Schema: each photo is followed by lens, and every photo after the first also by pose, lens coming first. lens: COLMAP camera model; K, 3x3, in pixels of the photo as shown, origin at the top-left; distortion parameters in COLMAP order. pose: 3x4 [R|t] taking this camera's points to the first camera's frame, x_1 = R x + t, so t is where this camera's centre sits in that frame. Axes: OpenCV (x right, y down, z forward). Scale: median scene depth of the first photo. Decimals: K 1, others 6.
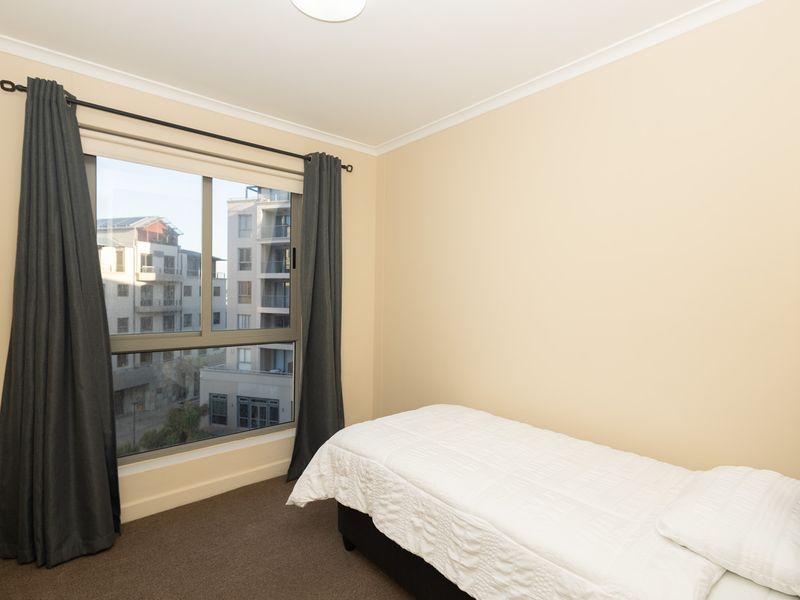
lens RADIAL K [[411.9, 0, 401.1], [0, 411.9, 295.7], [0, 0, 1]] dist [0.003046, -0.002939]
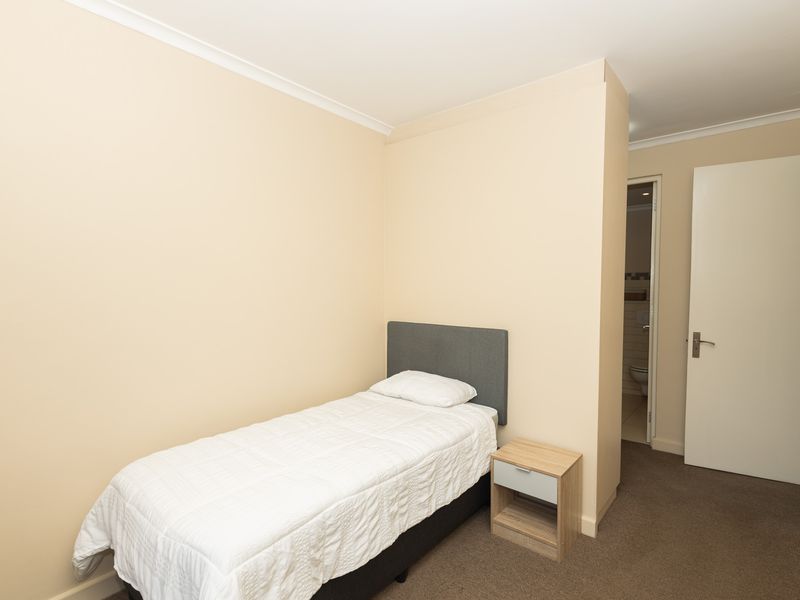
lens RADIAL K [[411.9, 0, 400.8], [0, 411.9, 299.3], [0, 0, 1]] dist [0.003046, -0.002939]
pose [[-0.161200, -0.045873, 0.985855, -0.986629], [0.004242, 0.998878, 0.047173, -0.035627], [-0.986913, 0.011786, -0.160824, 1.156488]]
